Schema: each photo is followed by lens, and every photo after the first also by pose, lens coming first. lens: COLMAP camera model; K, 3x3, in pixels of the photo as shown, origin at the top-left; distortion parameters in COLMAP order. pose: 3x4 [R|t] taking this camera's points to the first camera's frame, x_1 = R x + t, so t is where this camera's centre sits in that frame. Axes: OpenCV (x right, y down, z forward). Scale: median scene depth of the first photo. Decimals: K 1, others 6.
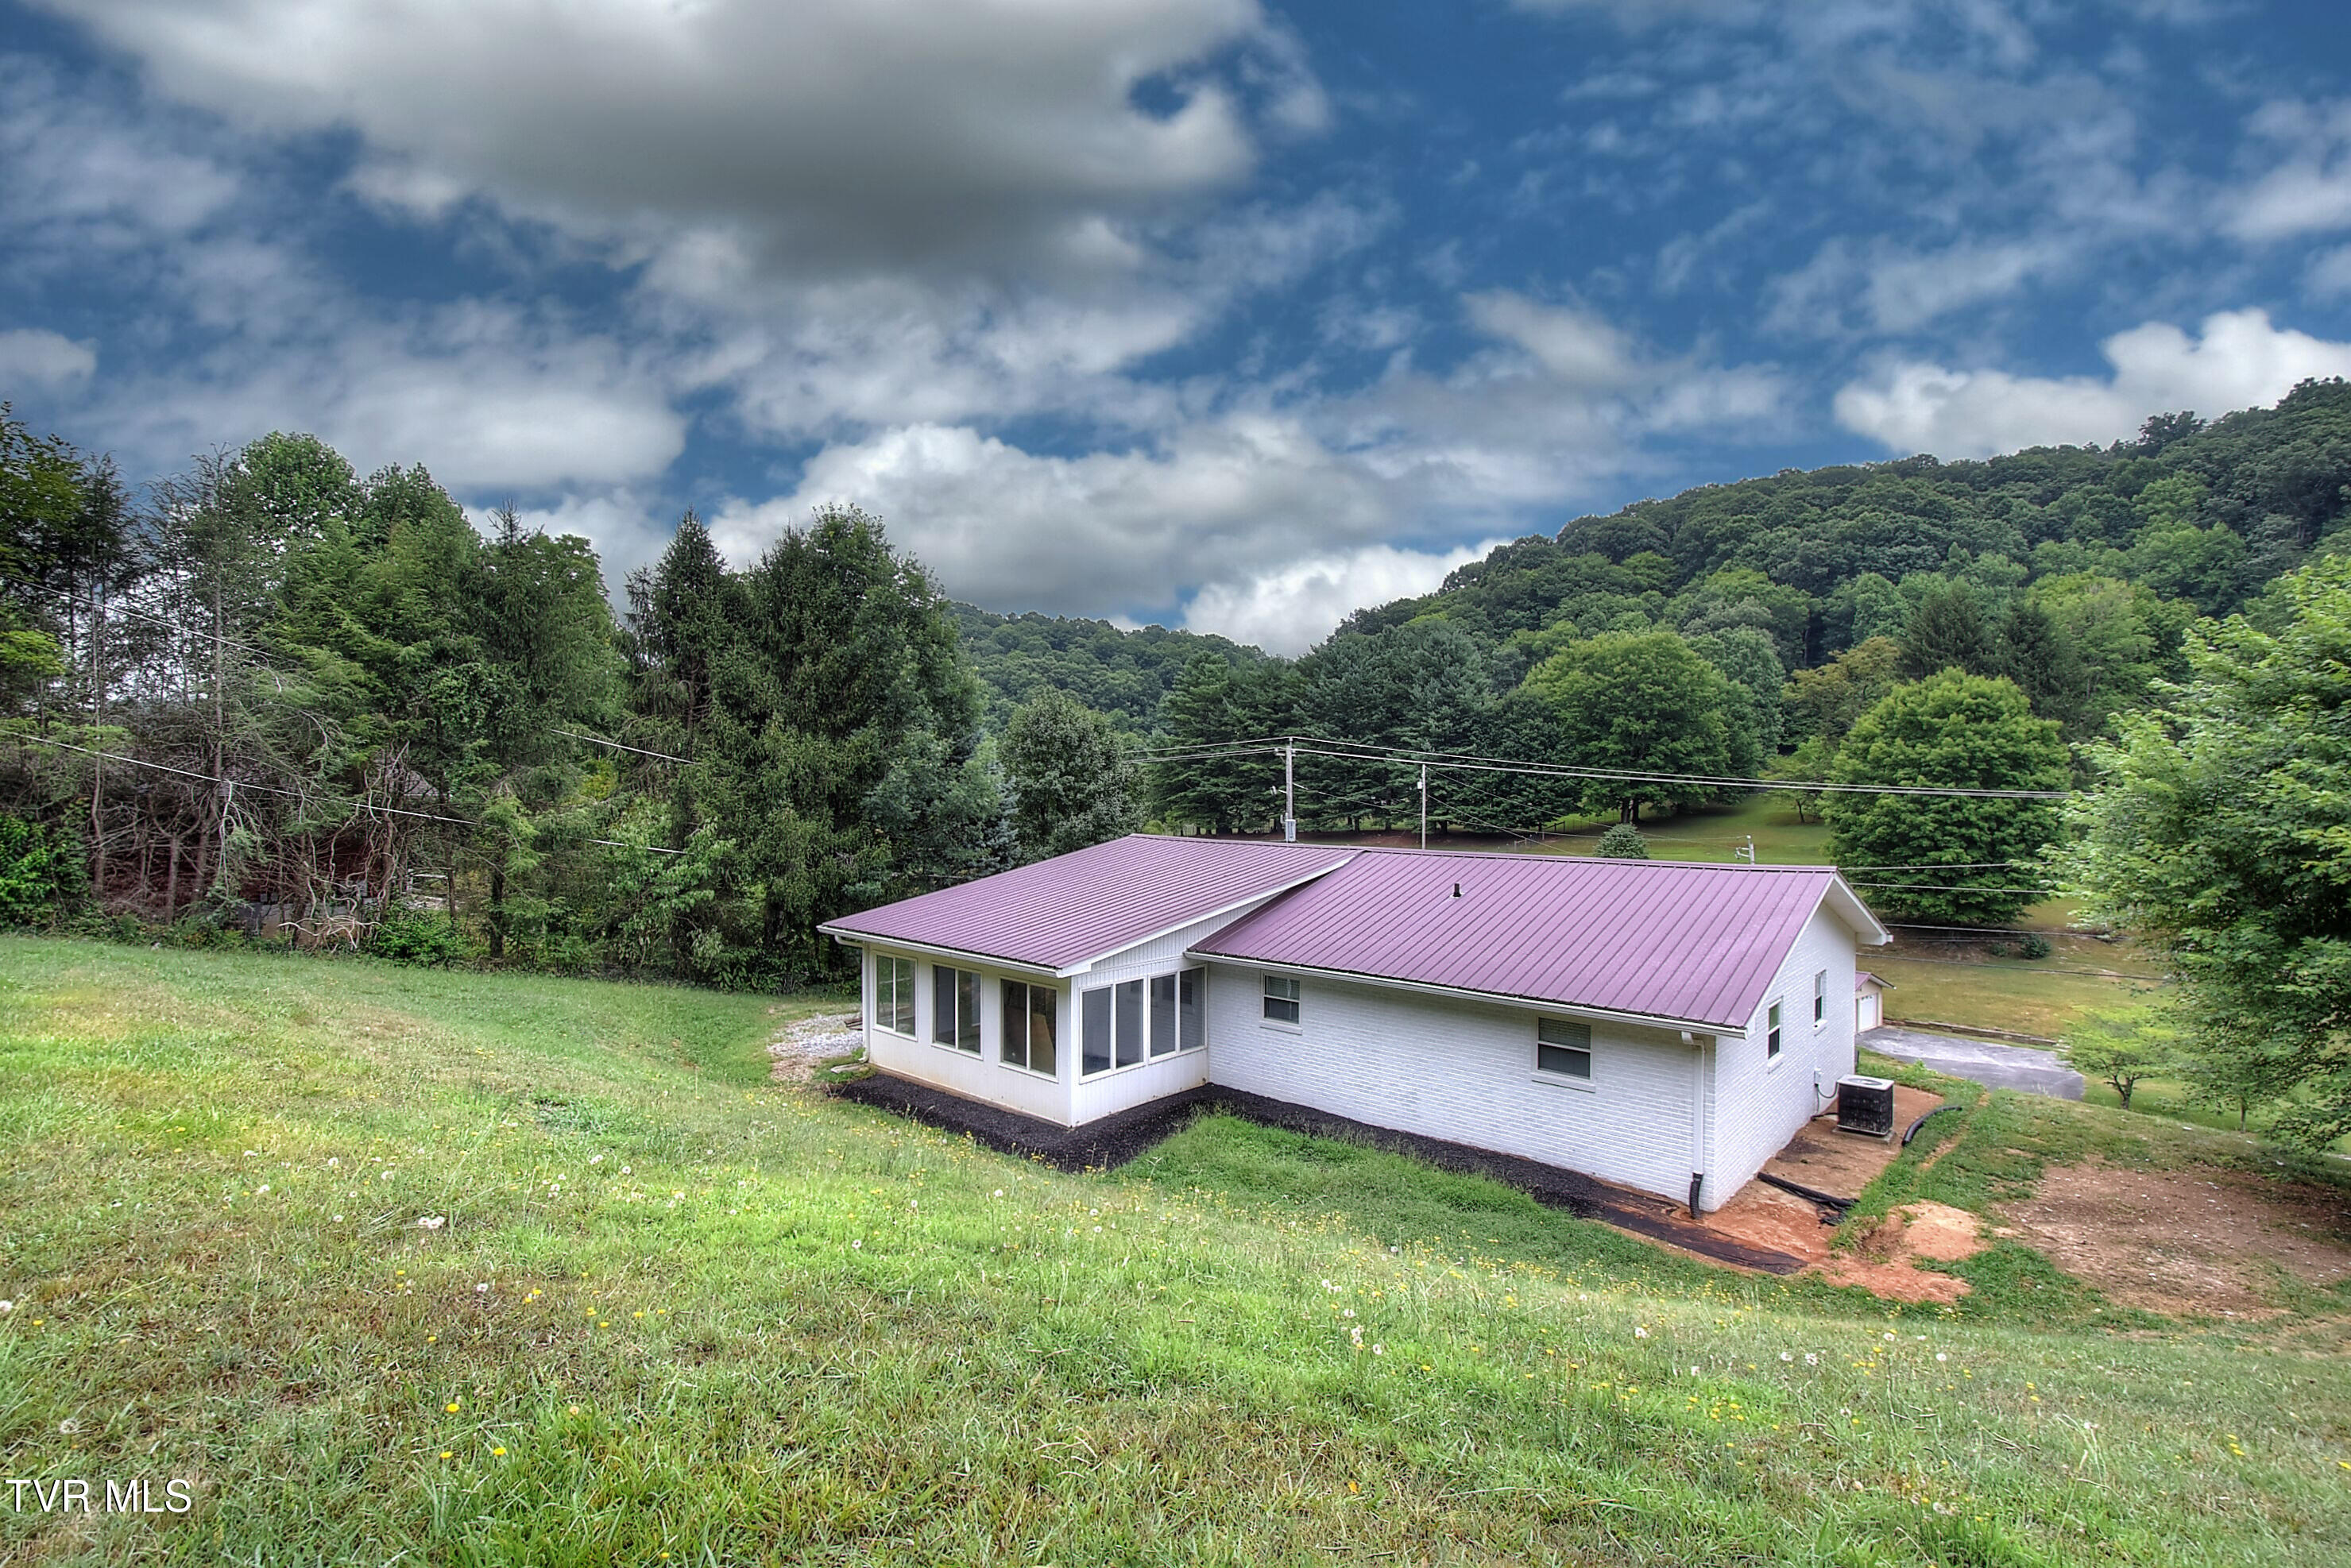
lens RADIAL K [[1051.2, 0, 1169.5], [0, 1051.2, 787.7], [0, 0, 1]] dist [-0.003475, -0.000909]
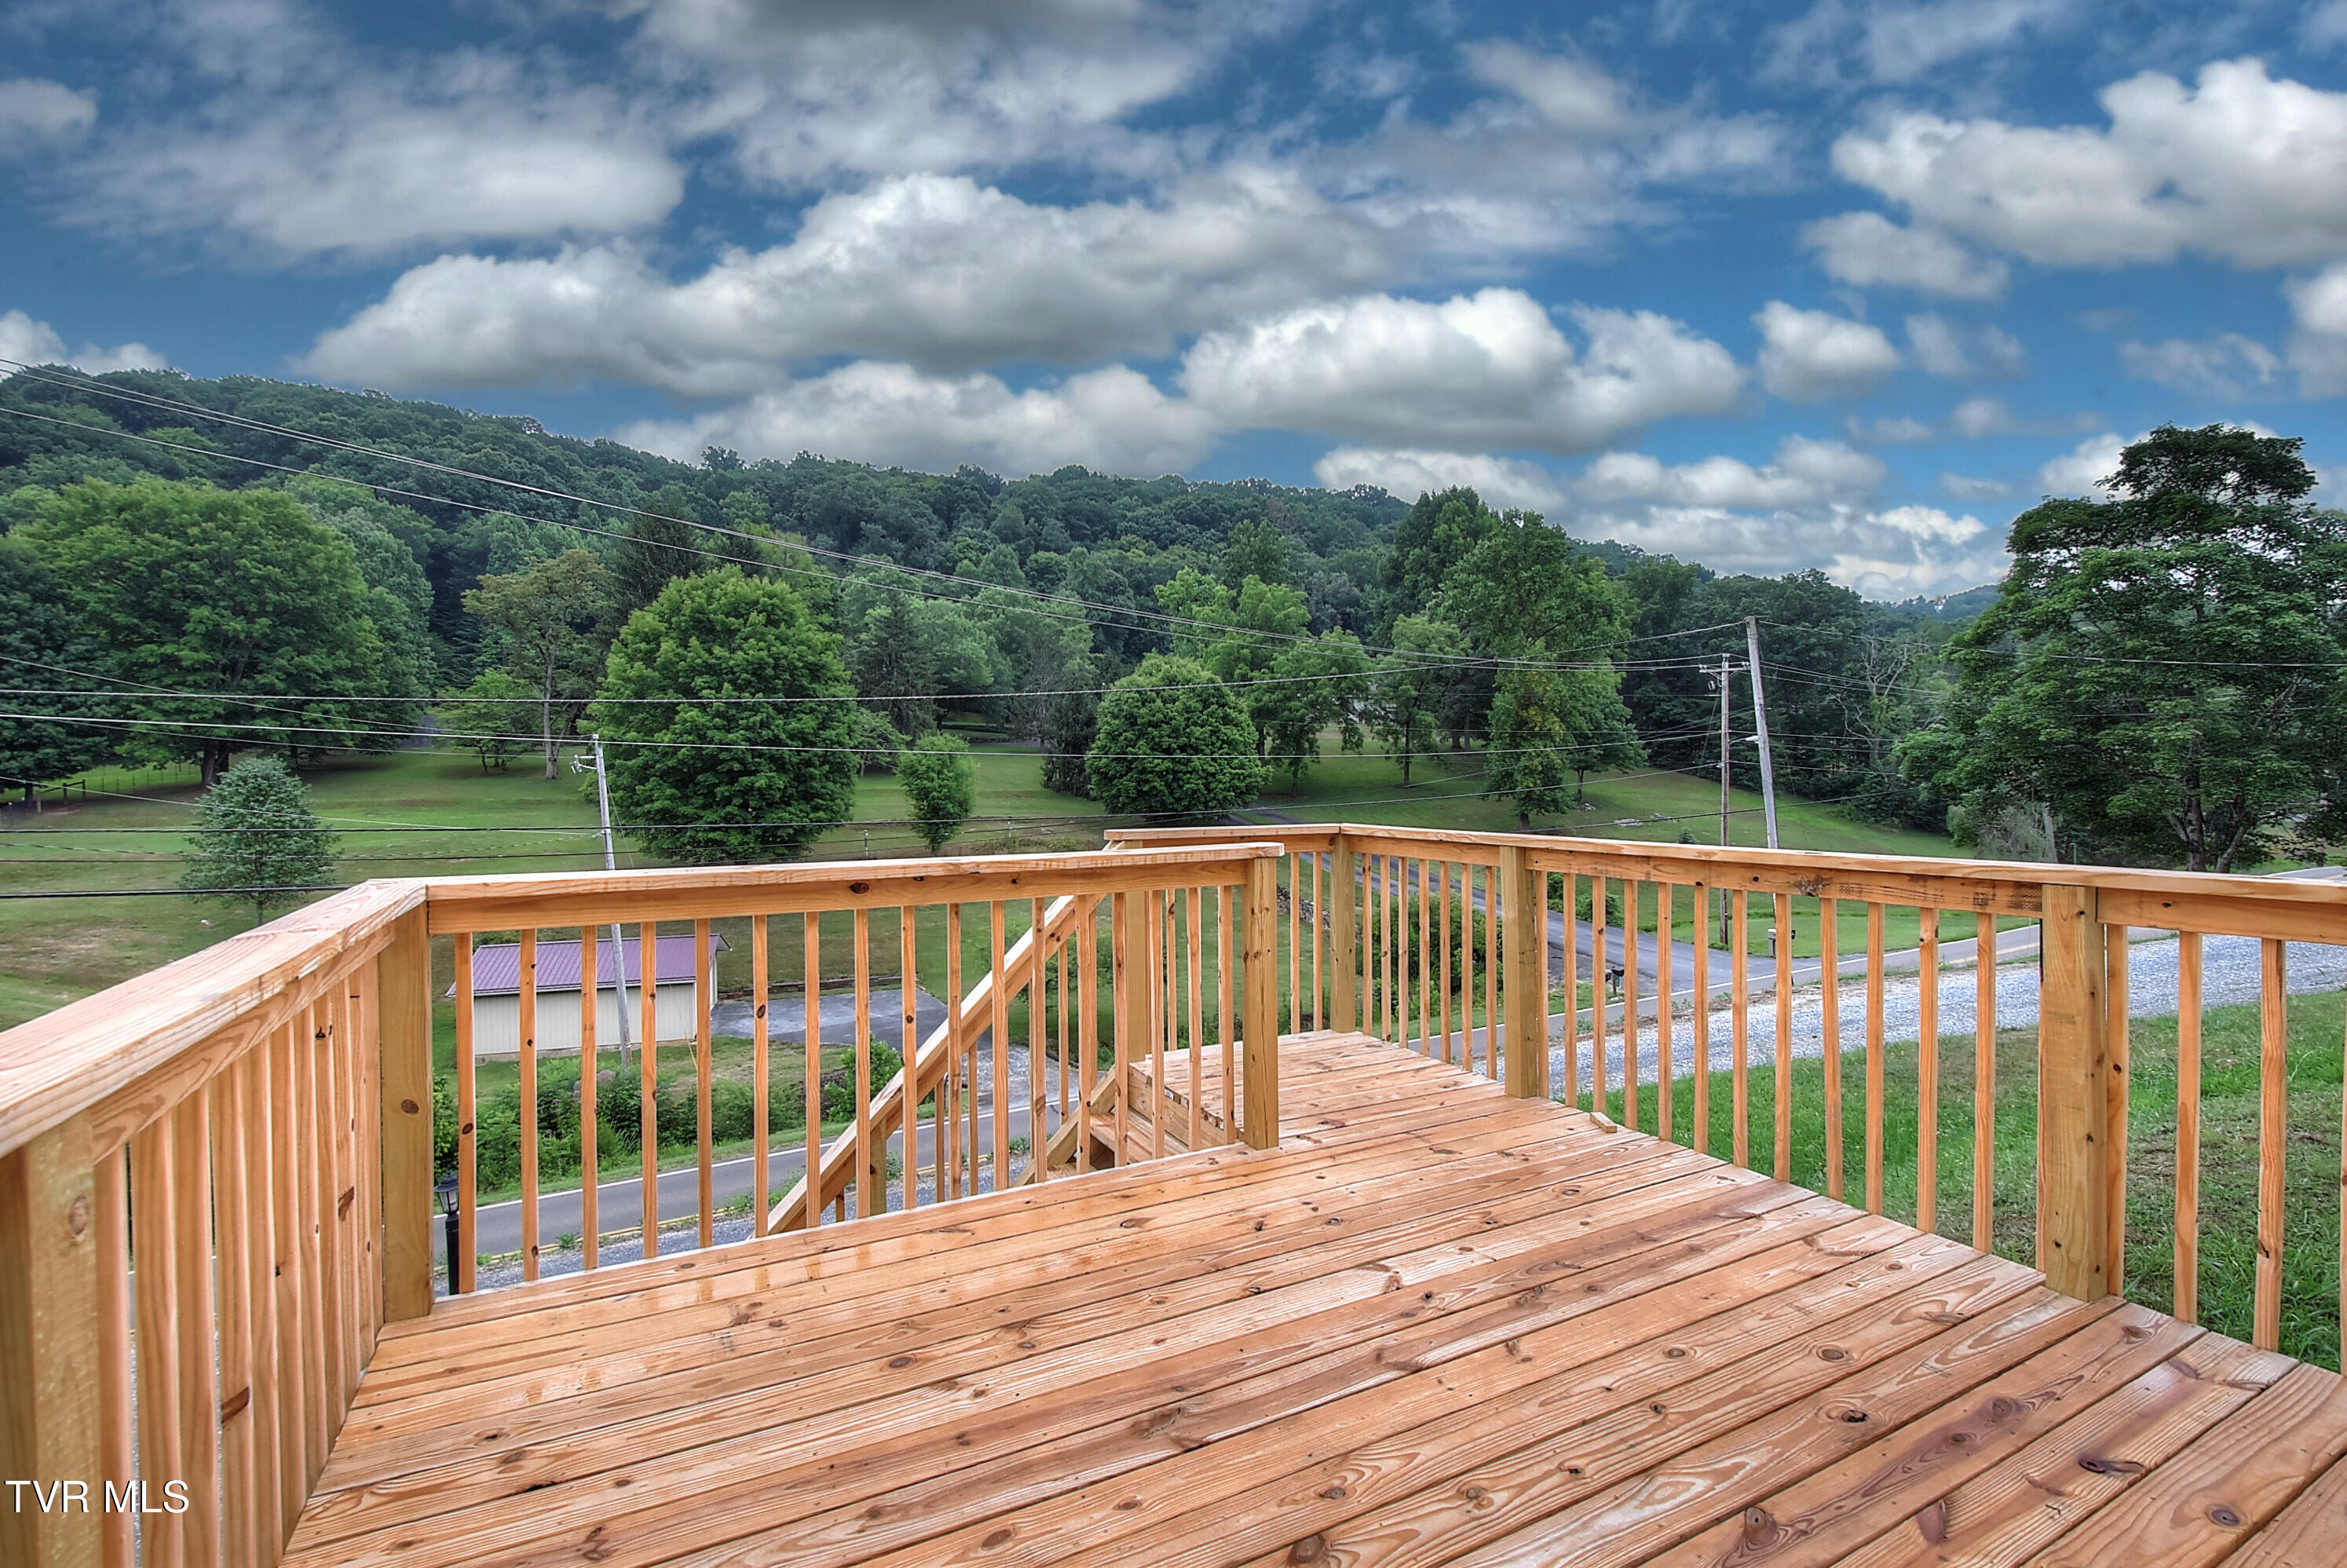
lens RADIAL K [[1037.0, 0, 1170.4], [0, 1037.0, 786.3], [0, 0, 1]] dist [-0.012922, -0.000687]
pose [[0.344816, -0.017044, 0.938515, 0.055710], [0.013056, 0.999826, 0.013360, 0.037926], [-0.938579, 0.007646, 0.344979, 0.254558]]
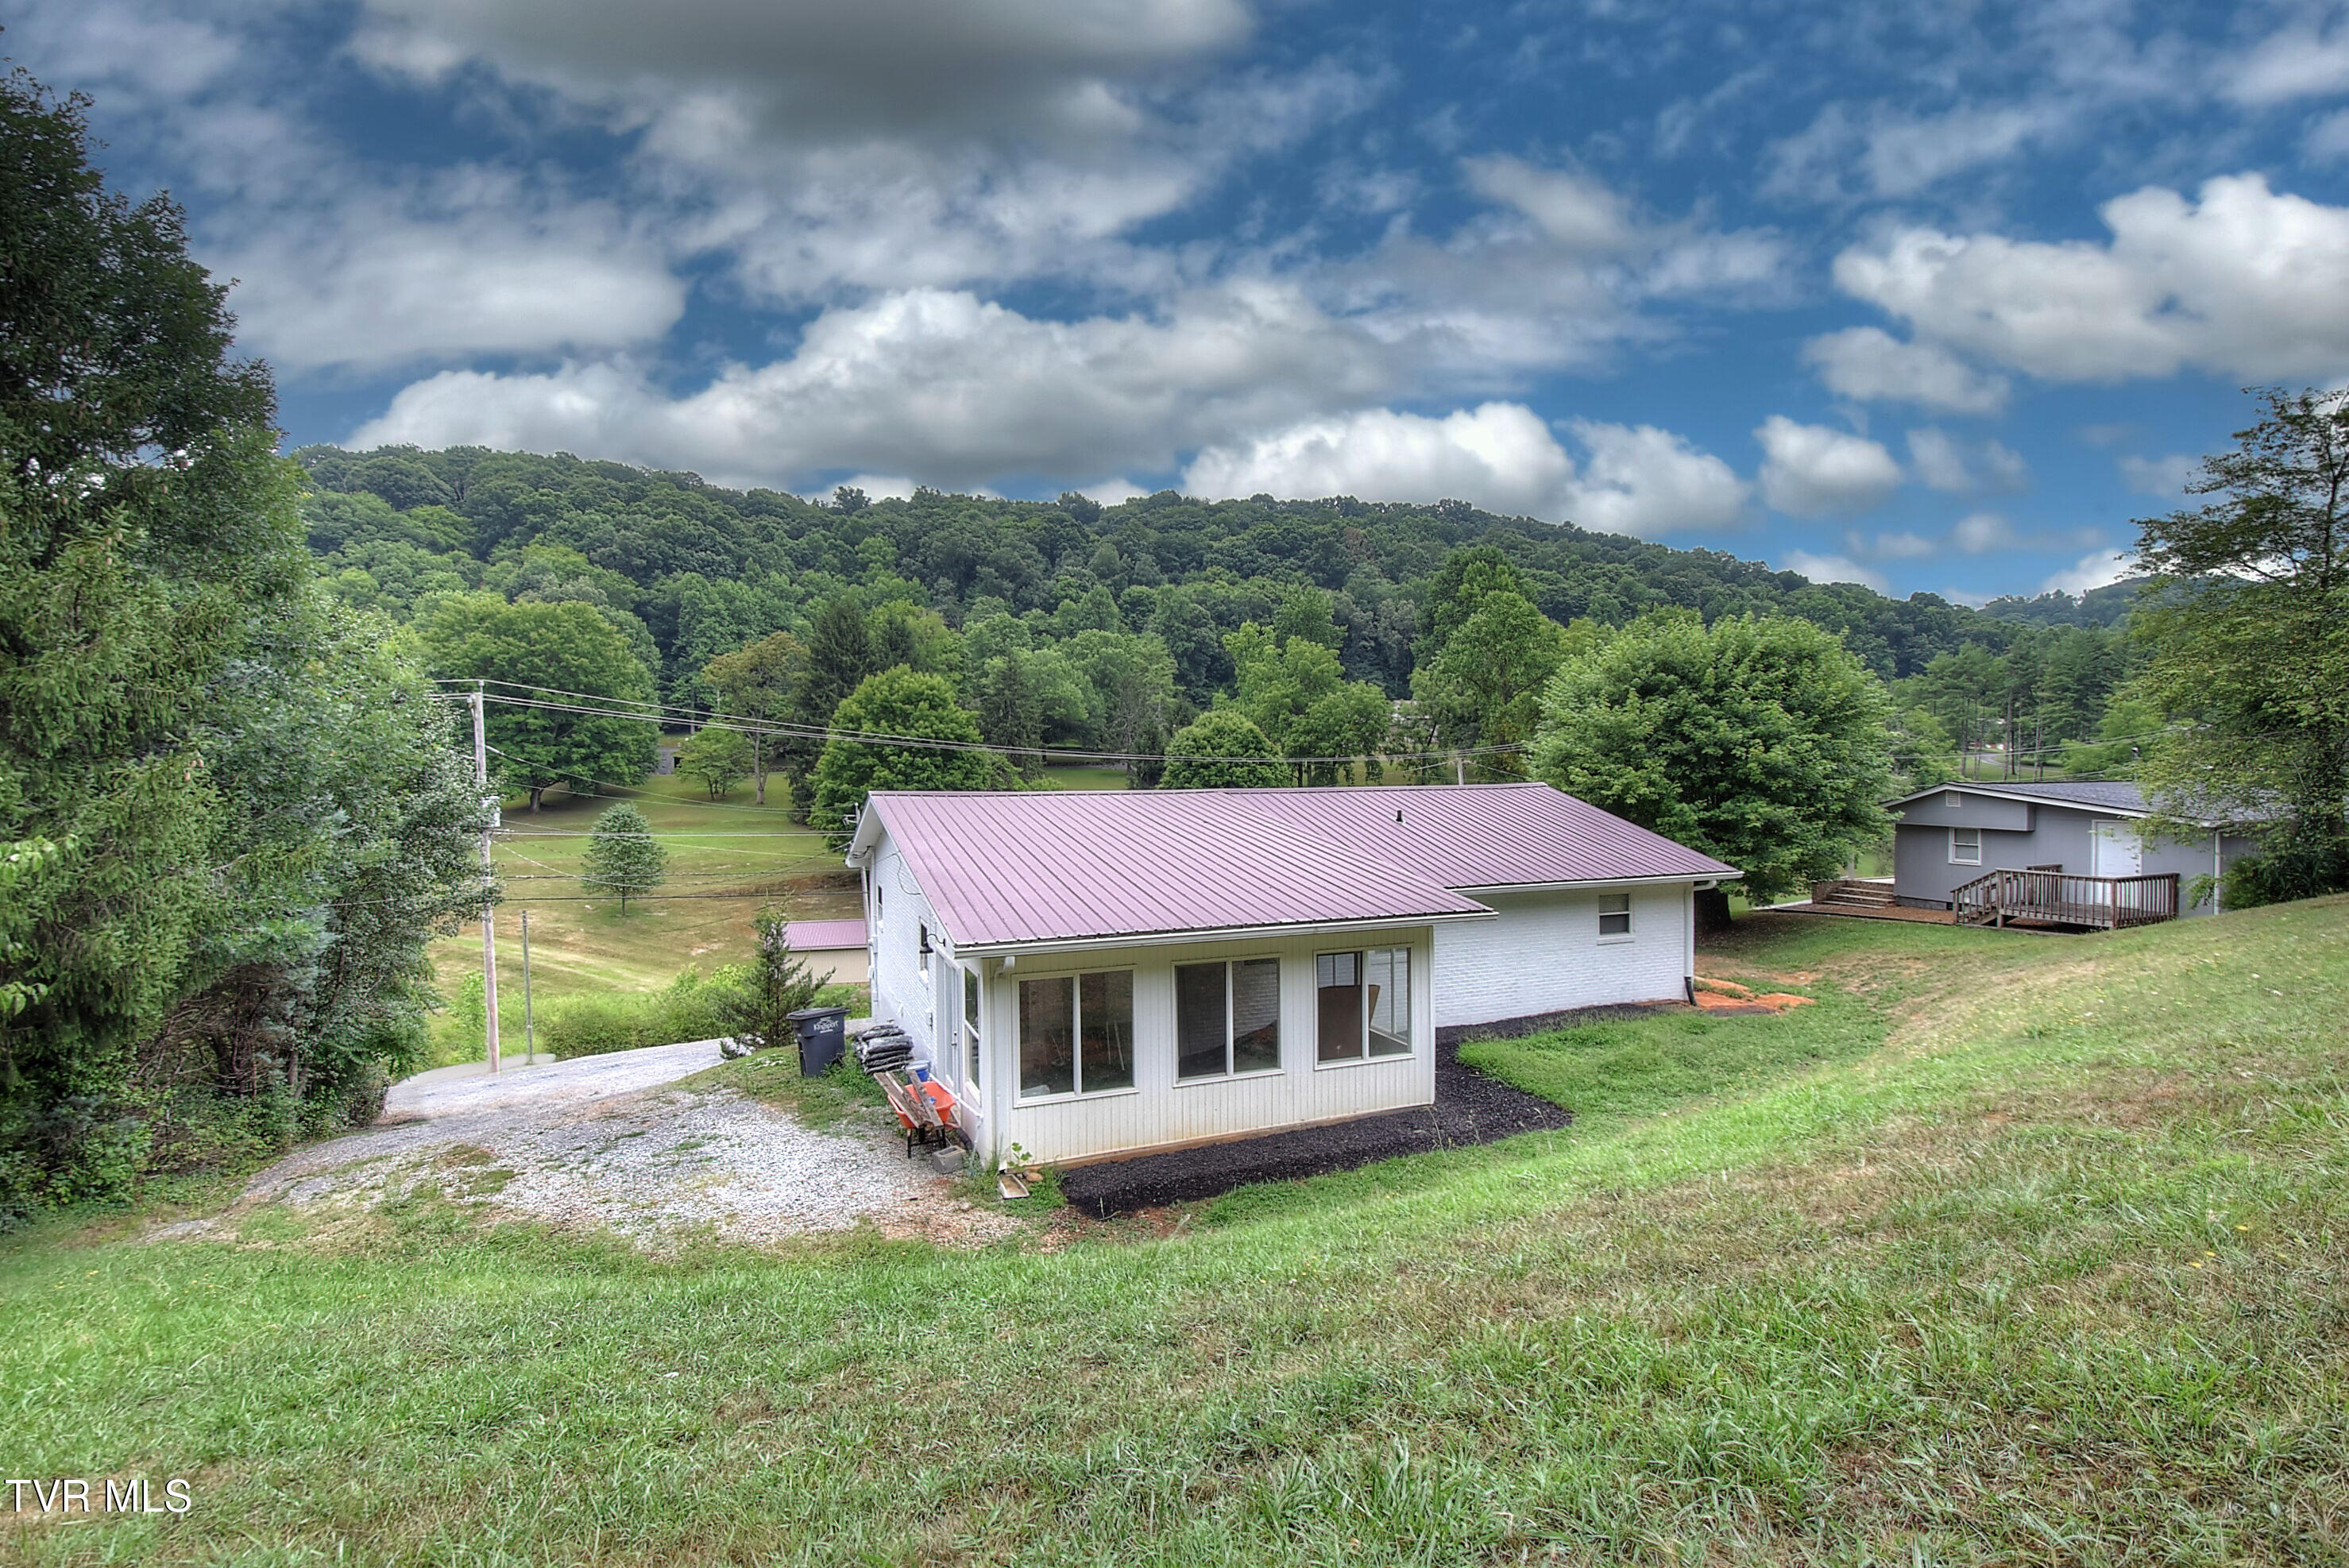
lens RADIAL K [[1050.4, 0, 1175.6], [0, 1050.4, 789.2], [0, 0, 1]] dist [-0.003475, -0.000909]
pose [[0.430784, -0.020586, 0.902220, -0.149341], [0.010847, 0.999786, 0.017633, 0.008409], [-0.902390, 0.002191, 0.430915, 0.124460]]
